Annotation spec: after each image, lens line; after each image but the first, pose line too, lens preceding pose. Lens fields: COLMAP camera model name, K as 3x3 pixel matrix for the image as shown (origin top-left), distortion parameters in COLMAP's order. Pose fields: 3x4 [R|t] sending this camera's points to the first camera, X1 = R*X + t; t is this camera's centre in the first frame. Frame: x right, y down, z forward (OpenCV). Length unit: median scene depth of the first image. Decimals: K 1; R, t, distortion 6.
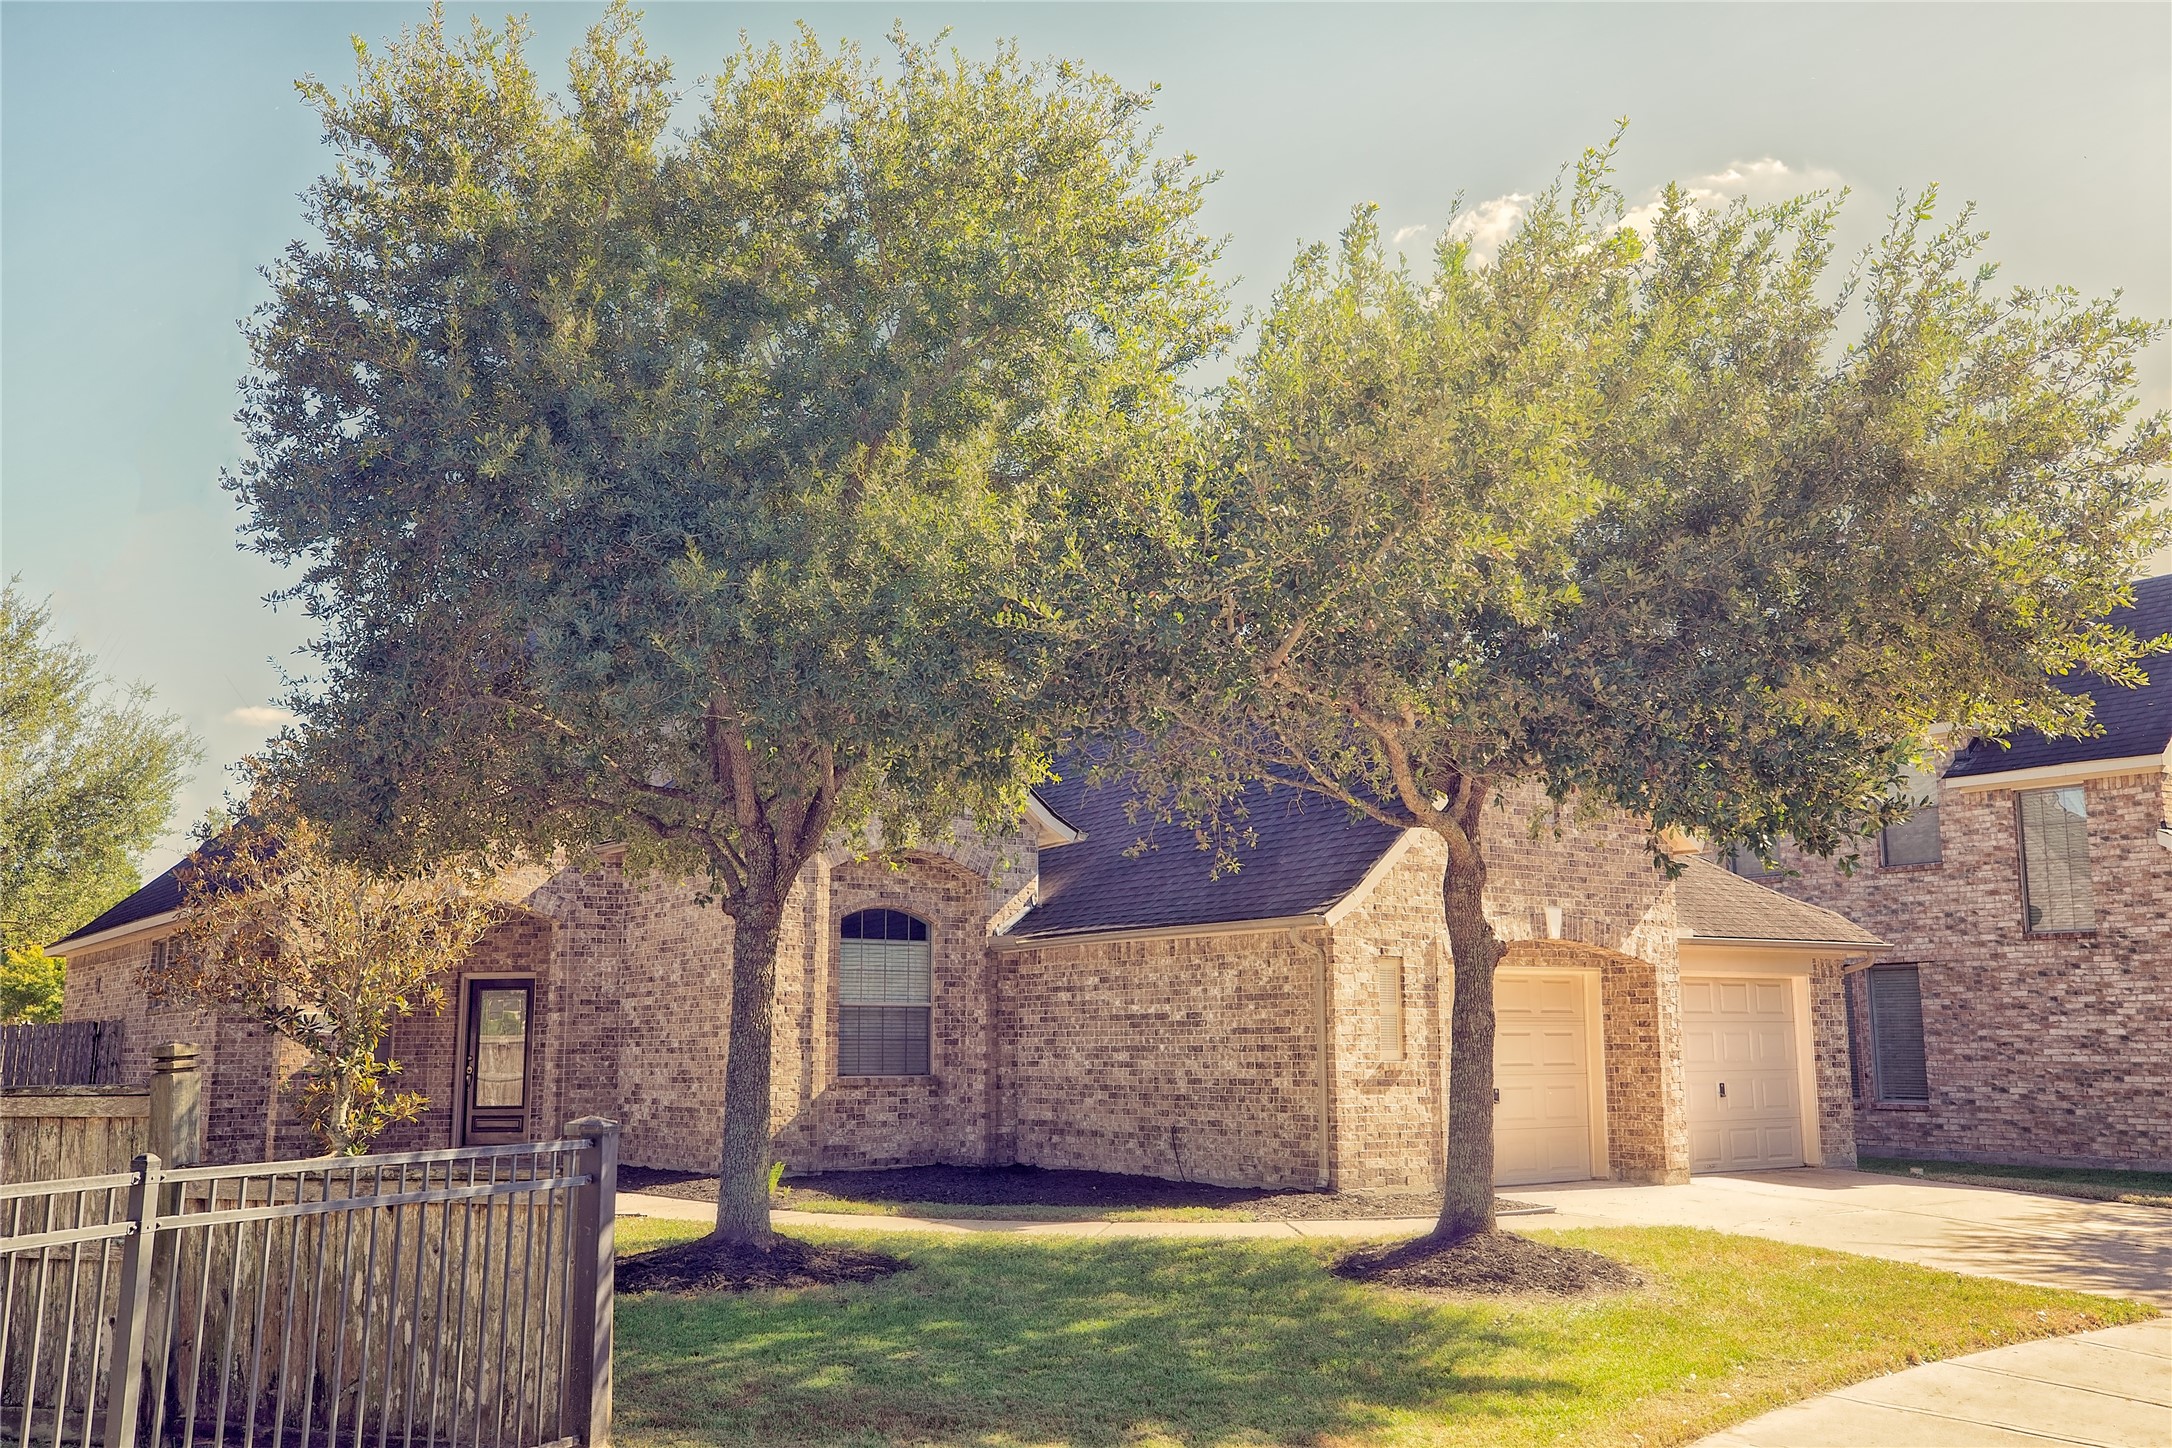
lens RADIAL K [[1939.9, 0, 1086.0], [0, 1939.9, 724.0], [0, 0, 1]] dist [0.039383, -0.005811]
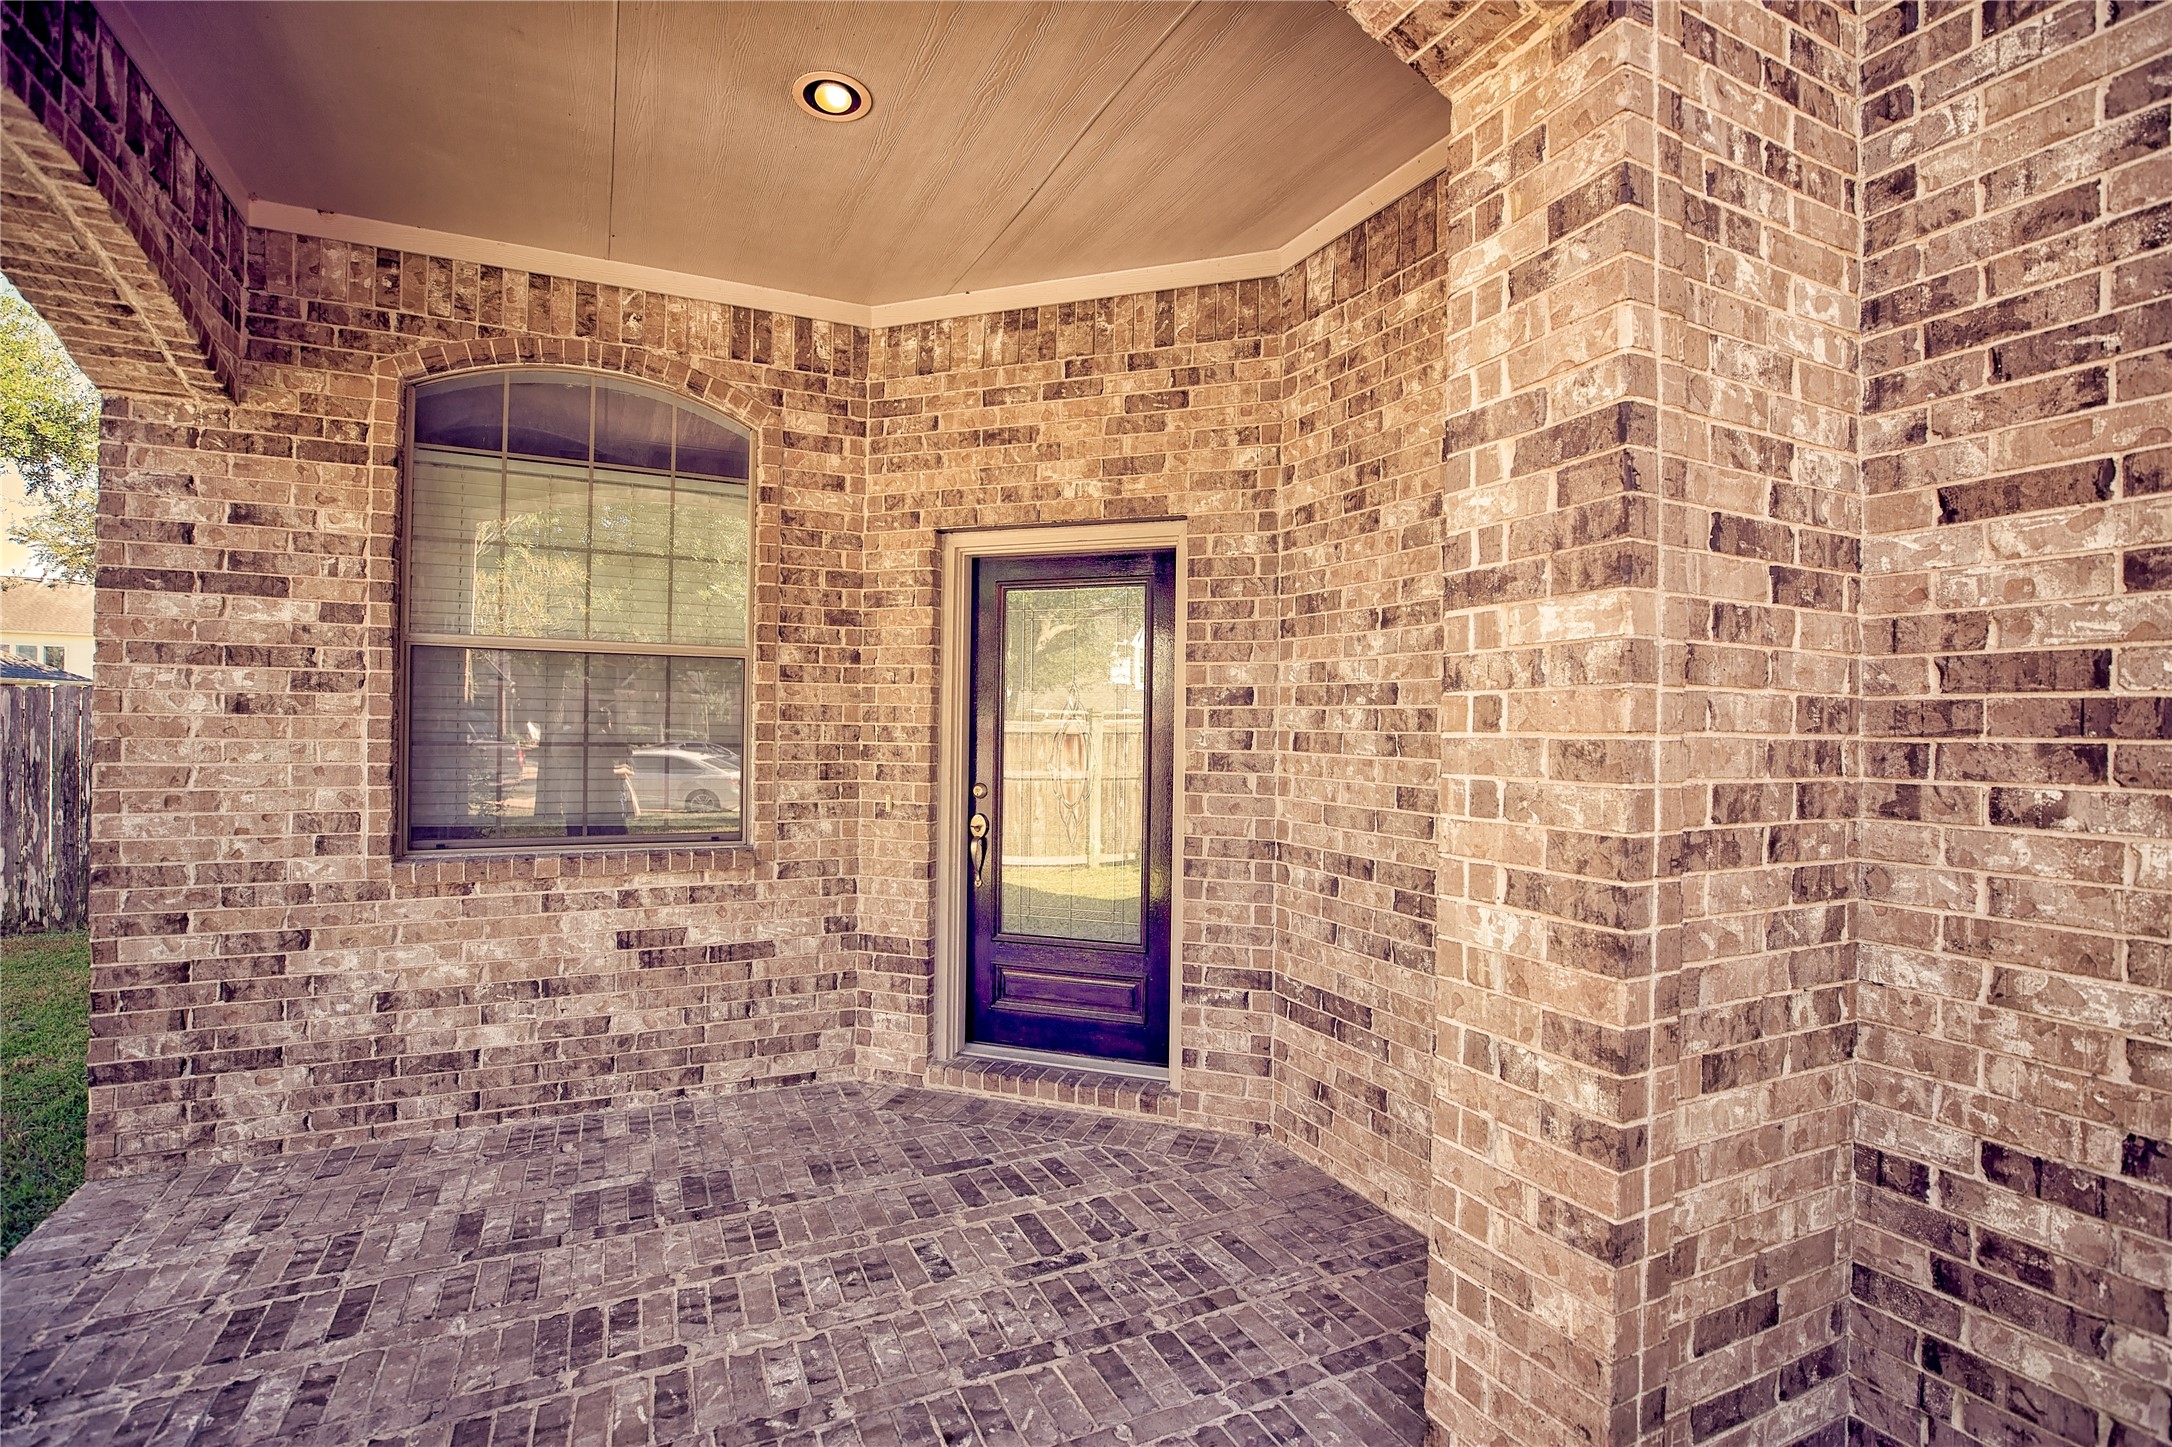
lens RADIAL K [[1019.6, 0, 1086.0], [0, 1019.6, 723.5], [0, 0, 1]] dist [-0.003479, -0.000781]
pose [[0.986686, 0.017230, -0.161720, -0.332977], [0.008946, 0.987118, 0.159745, 0.163251], [0.162389, -0.159065, 0.973821, 1.029959]]
